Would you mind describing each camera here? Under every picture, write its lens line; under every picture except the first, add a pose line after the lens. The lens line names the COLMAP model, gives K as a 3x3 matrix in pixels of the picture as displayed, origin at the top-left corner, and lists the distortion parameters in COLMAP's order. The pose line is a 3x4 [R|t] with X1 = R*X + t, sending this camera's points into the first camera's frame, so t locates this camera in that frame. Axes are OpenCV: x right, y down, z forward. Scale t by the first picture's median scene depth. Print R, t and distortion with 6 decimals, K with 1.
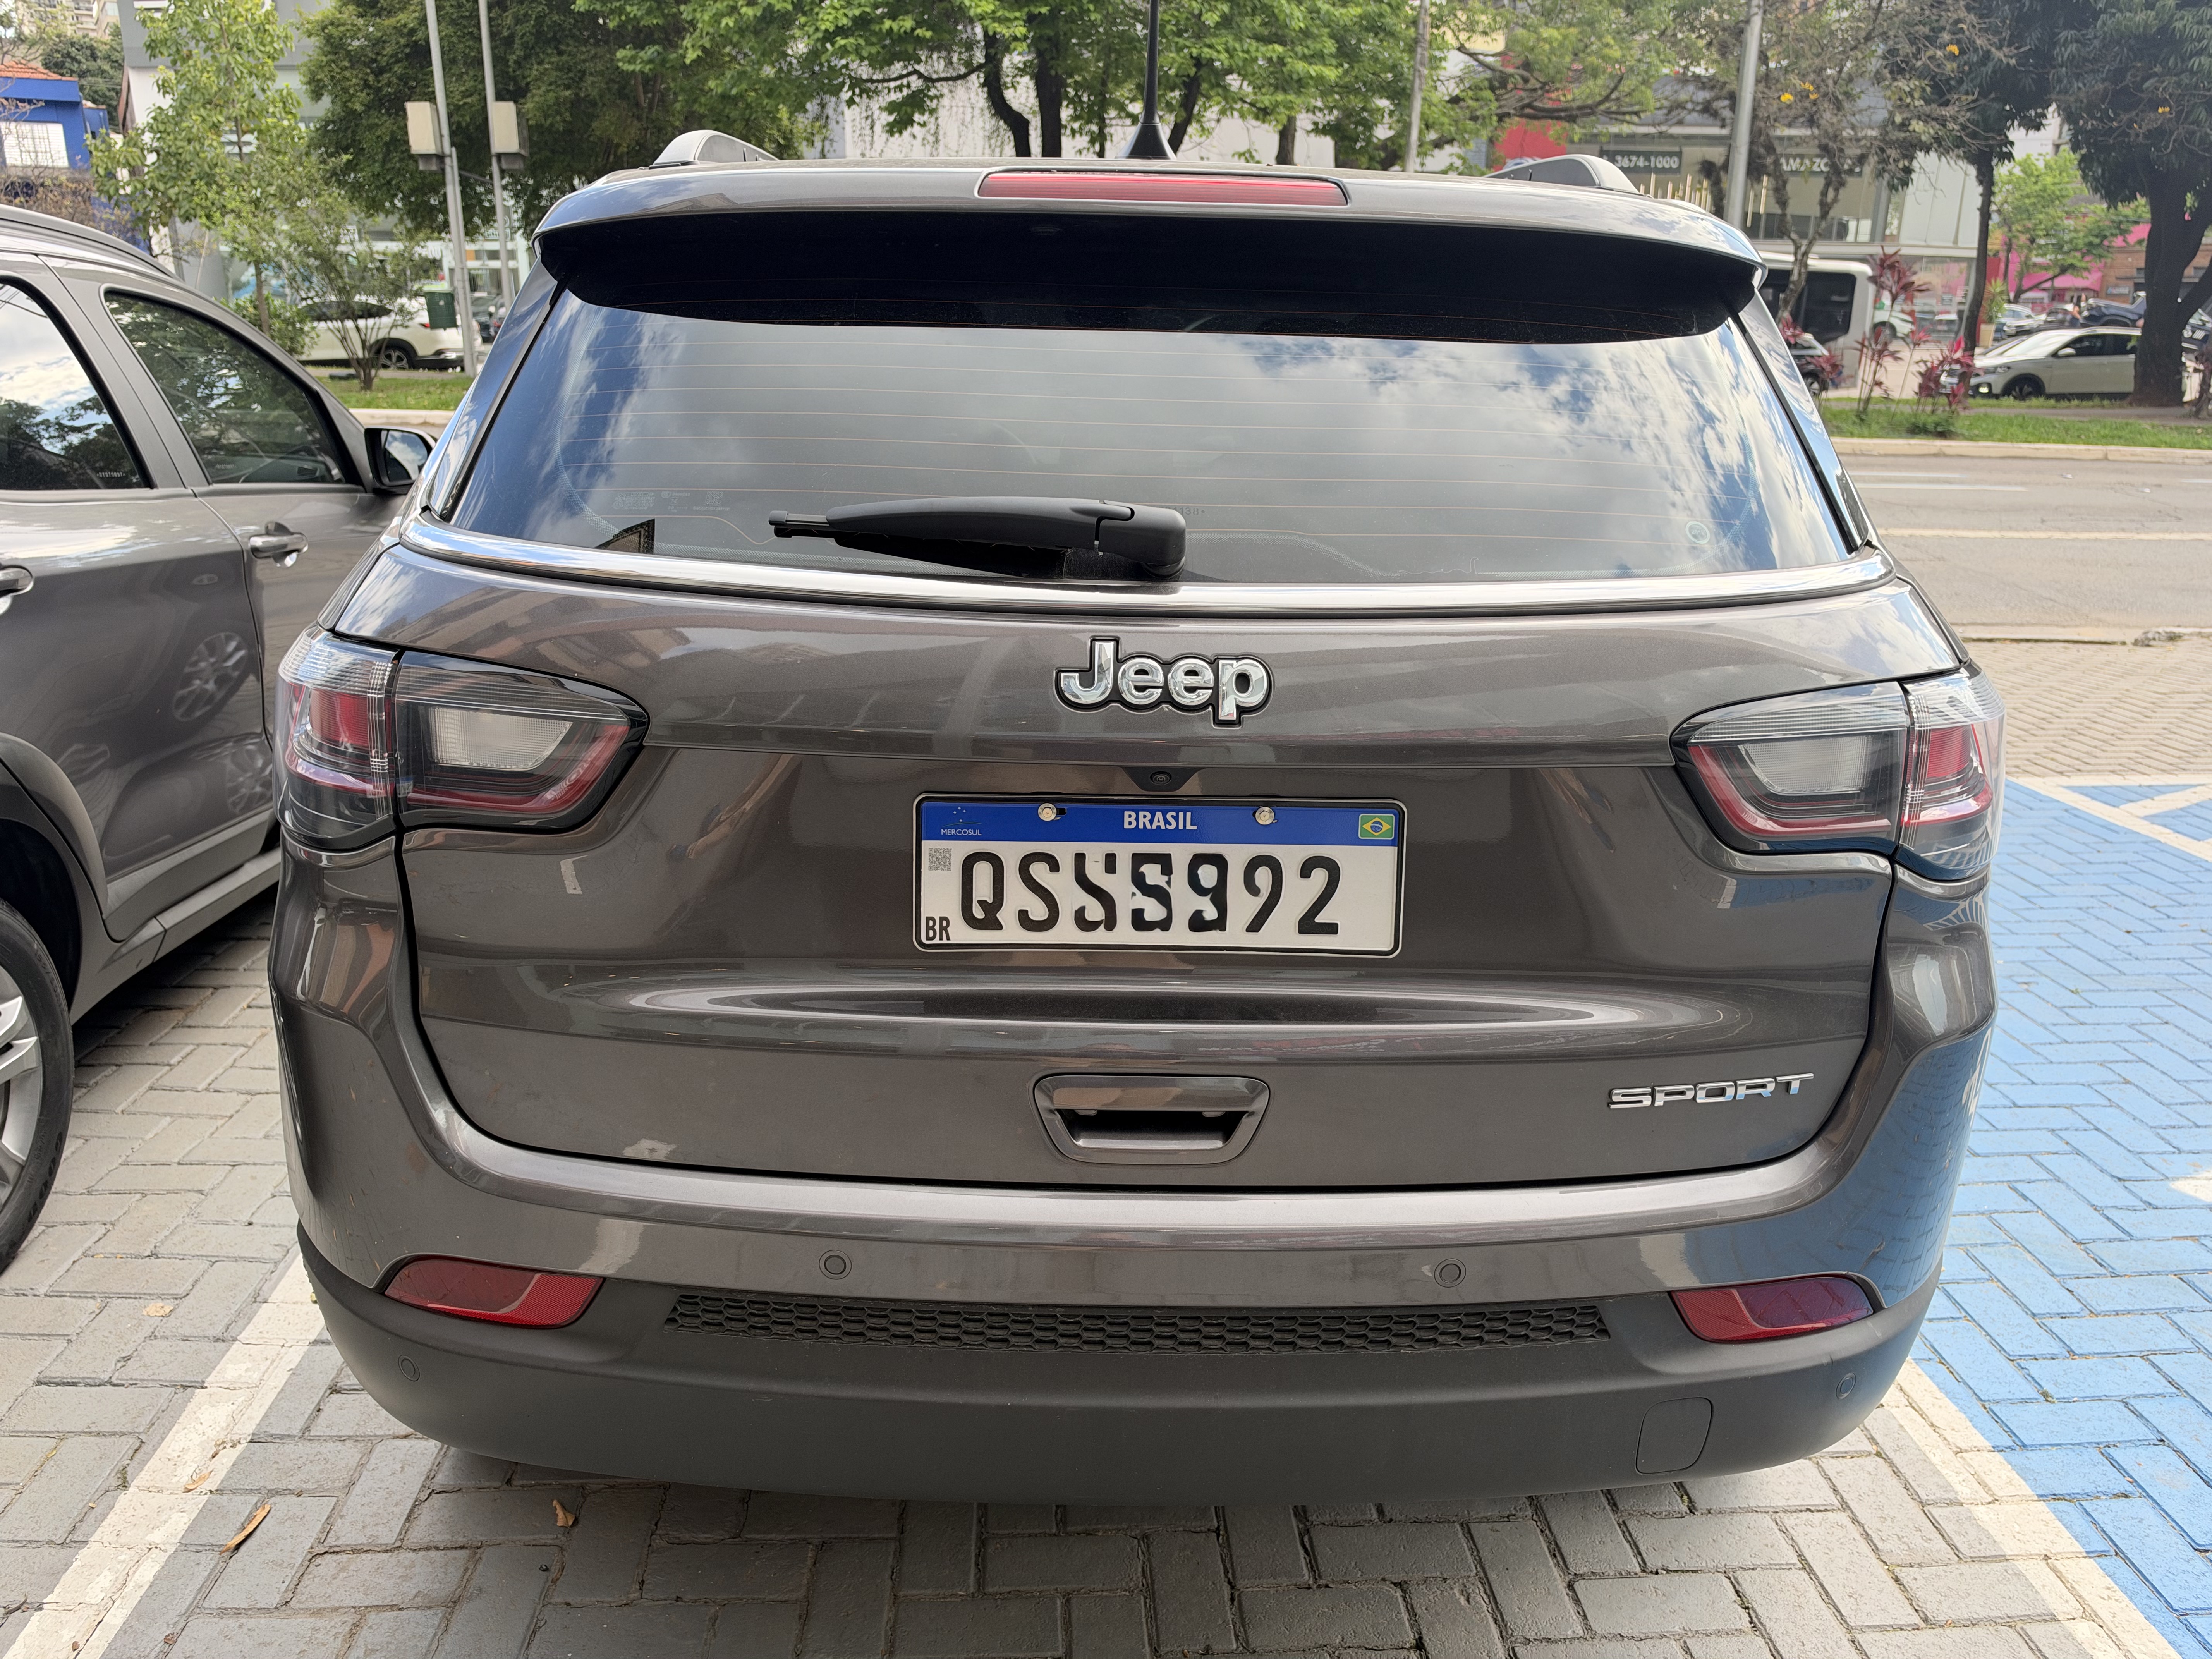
lens RADIAL K [[1642.5, 0, 1106.0], [0, 1642.5, 829.5], [0, 0, 1]] dist [0.003662, 0.003077]
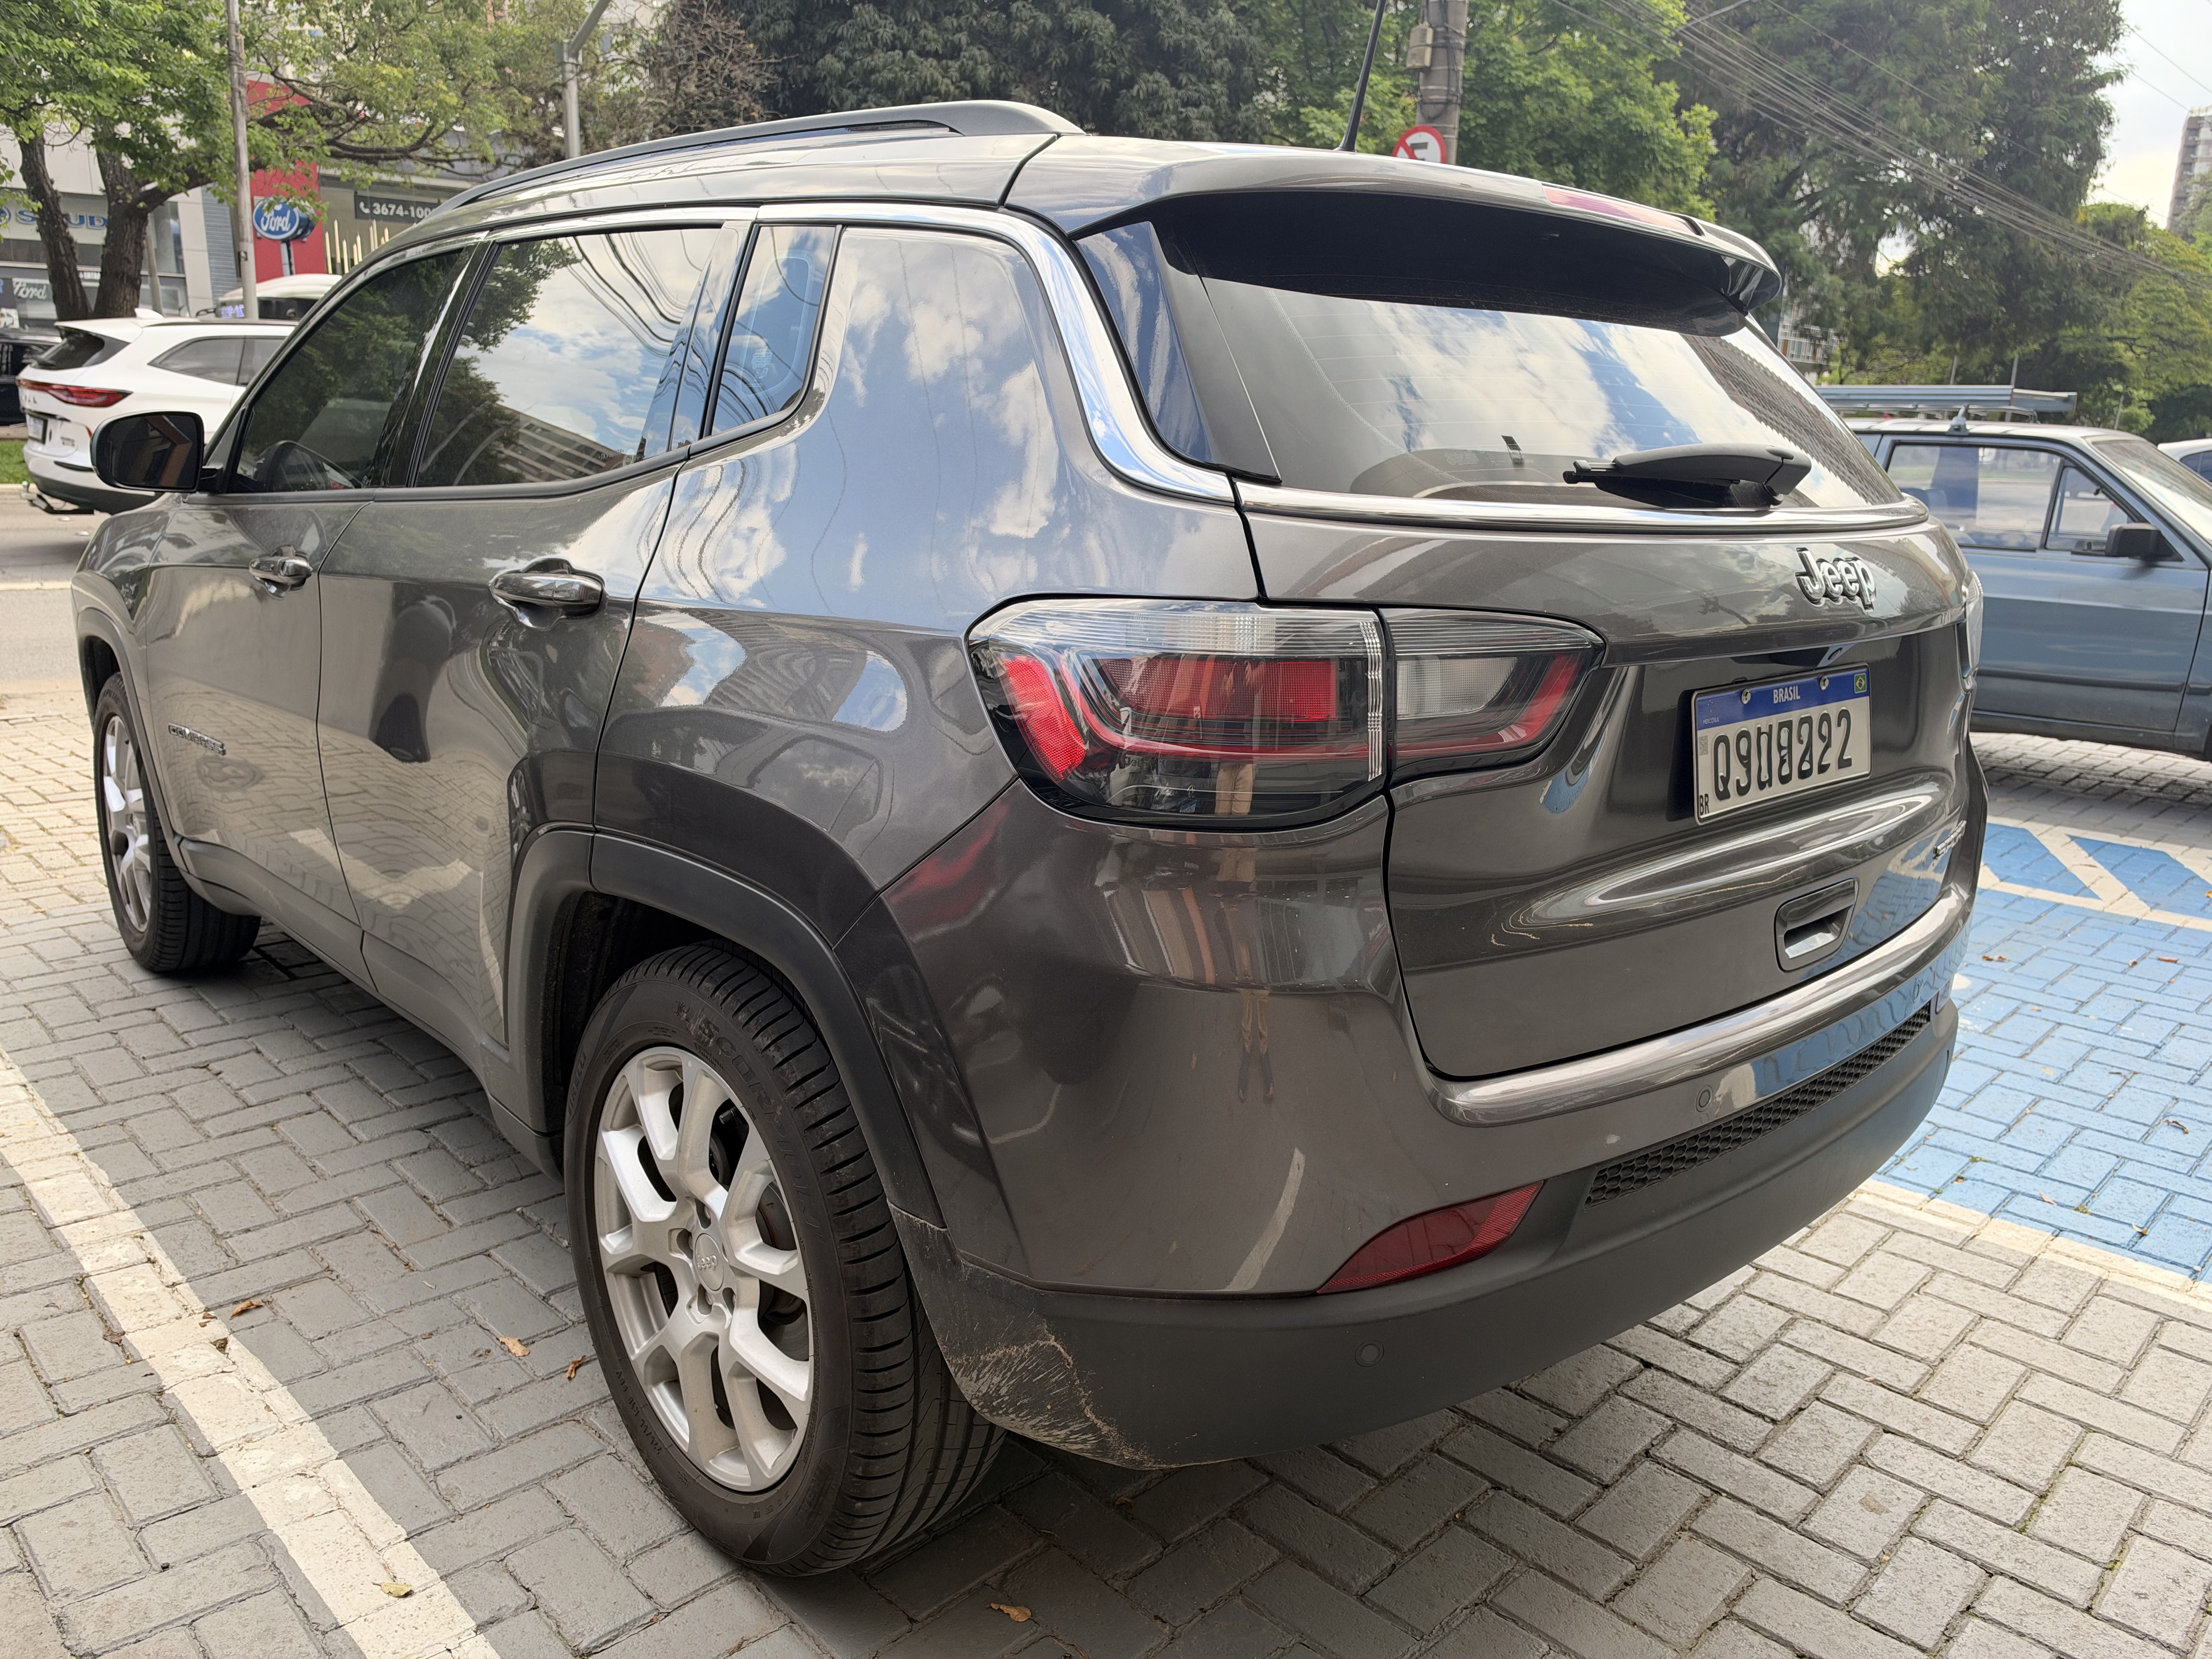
lens RADIAL K [[1673.4, 0, 1106.0], [0, 1673.4, 829.5], [0, 0, 1]] dist [-0.097480, 0.116328]
pose [[0.750970, -0.156079, 0.641625, -1.187609], [0.175625, 0.983877, 0.033779, -0.038122], [-0.636553, 0.087318, 0.766274, 0.356403]]
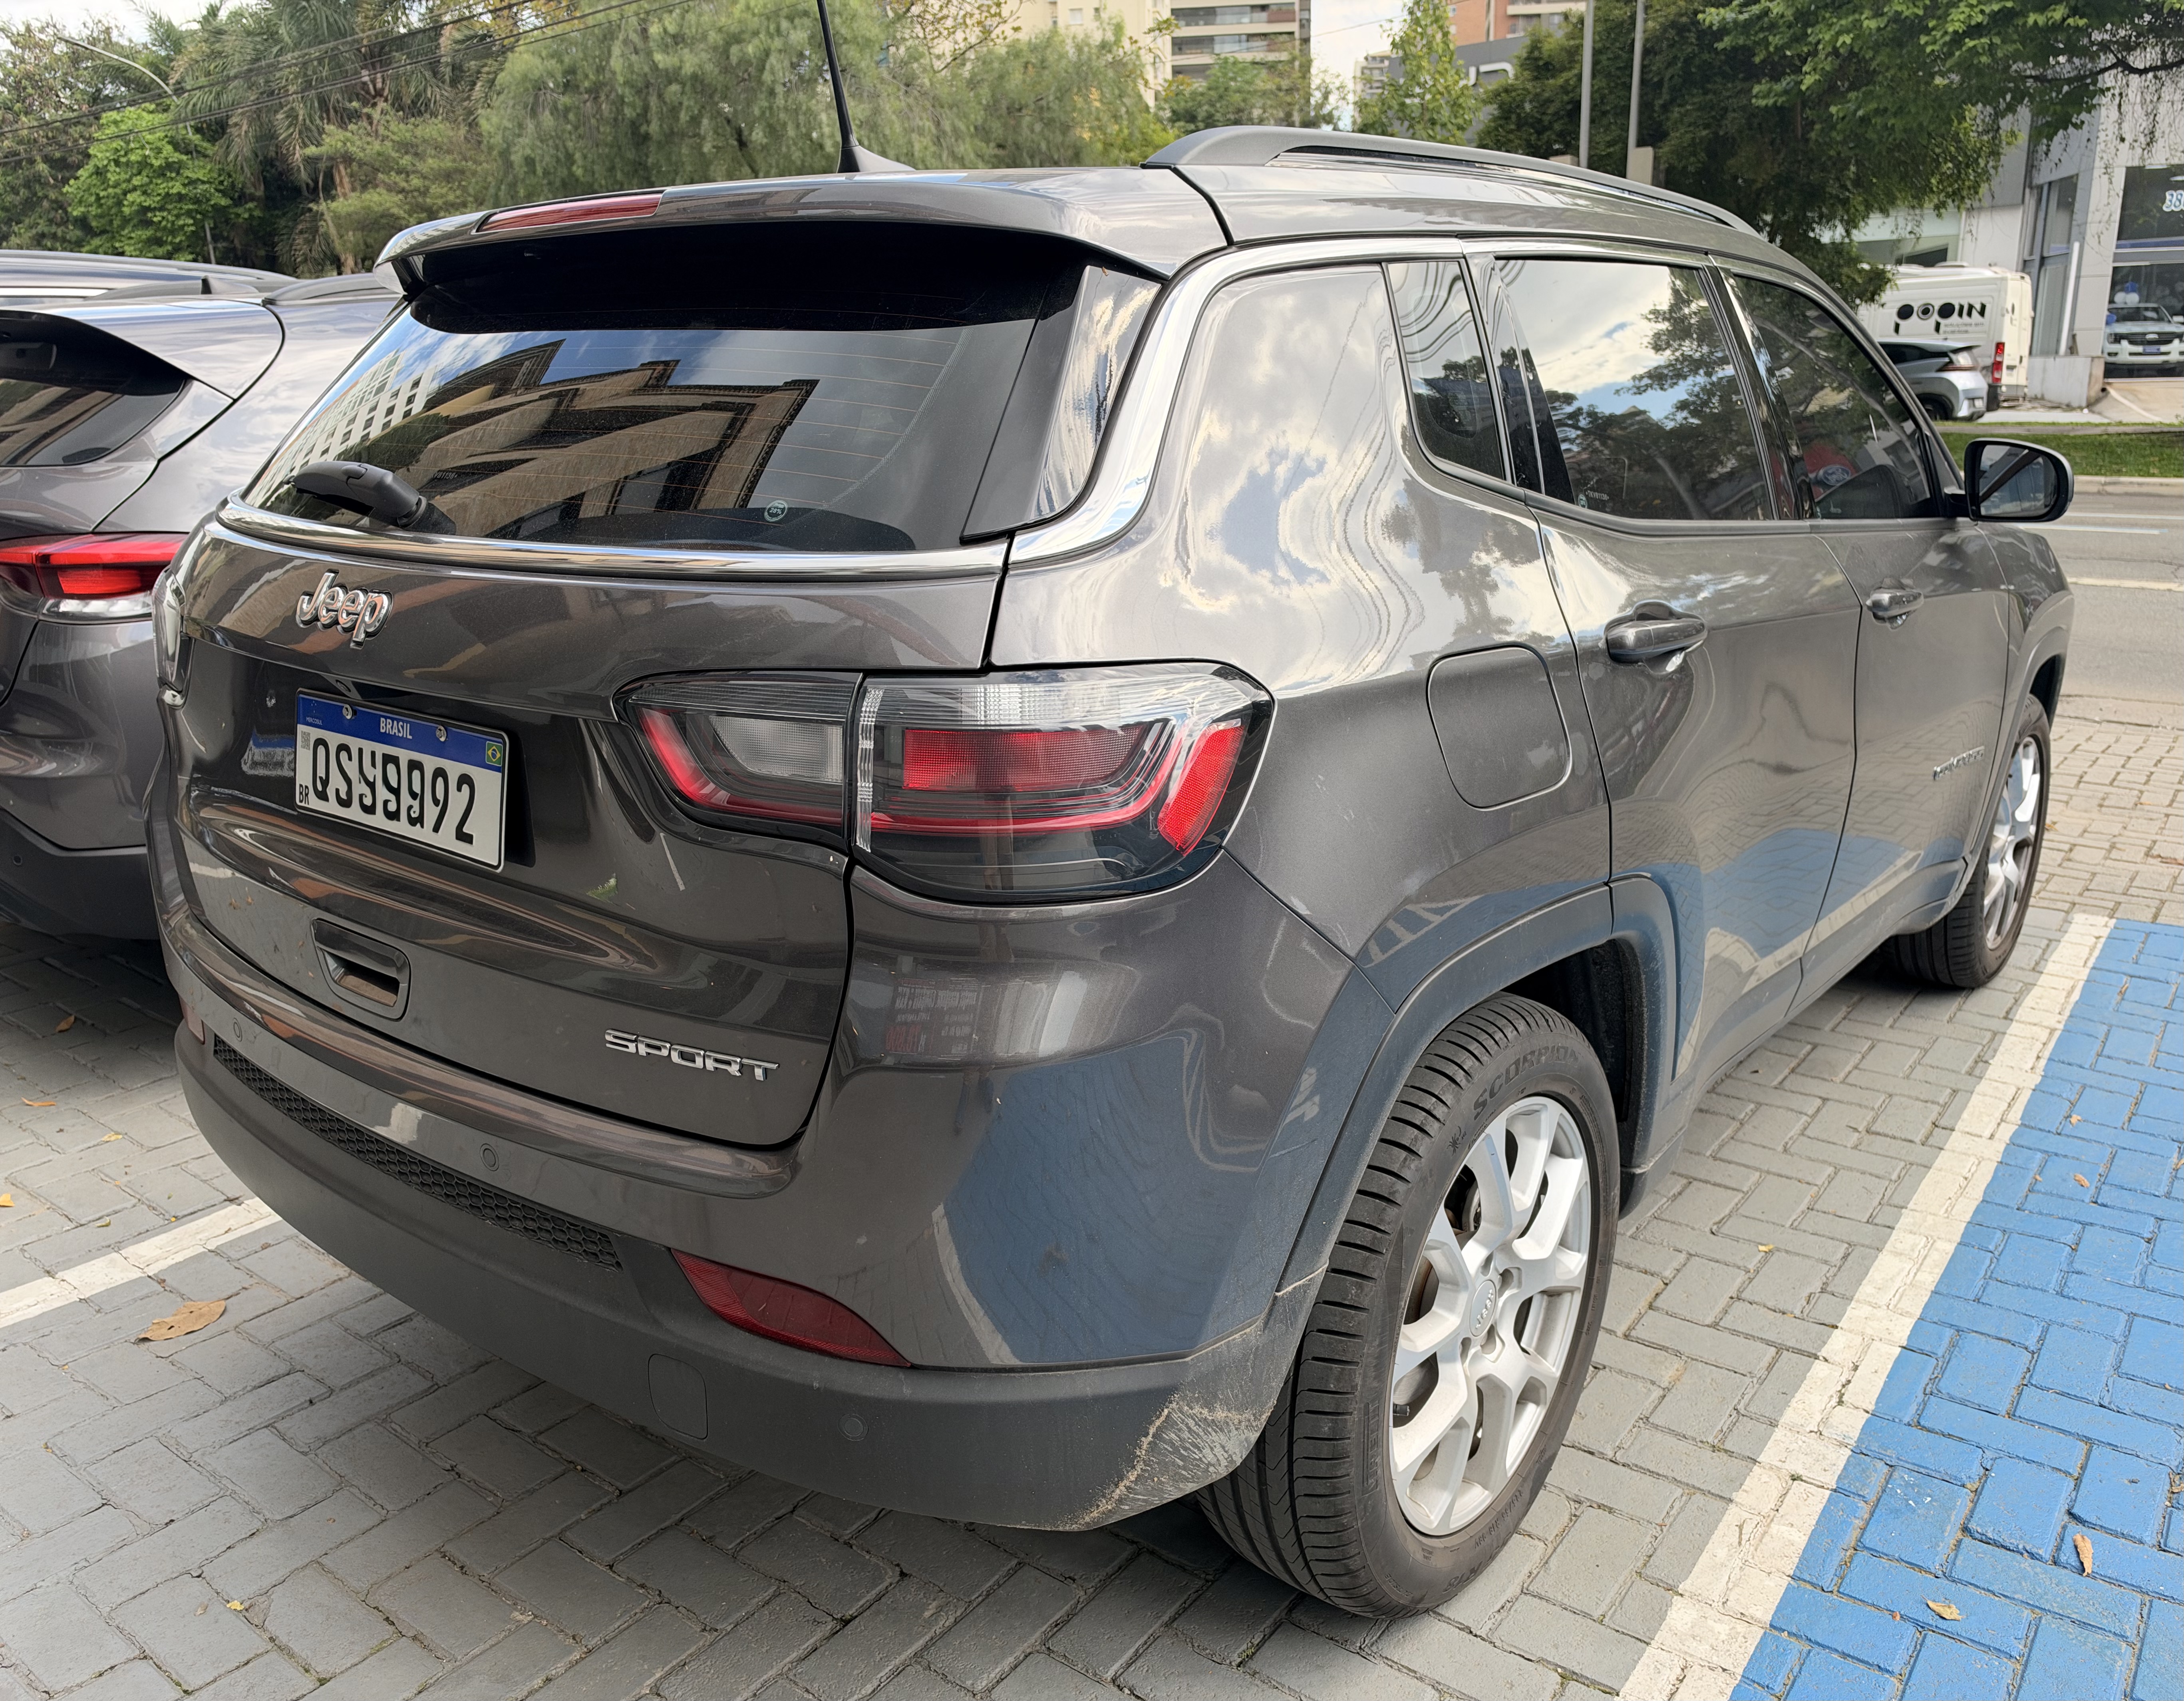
lens RADIAL K [[1687.8, 0, 1092.0], [0, 1687.8, 850.5], [0, 0, 1]] dist [0.003986, 0.003843]
pose [[0.787202, 0.150959, -0.597933, 1.177320], [-0.164110, 0.985895, 0.032851, -0.041217], [0.594459, 0.072266, 0.800872, 0.305631]]
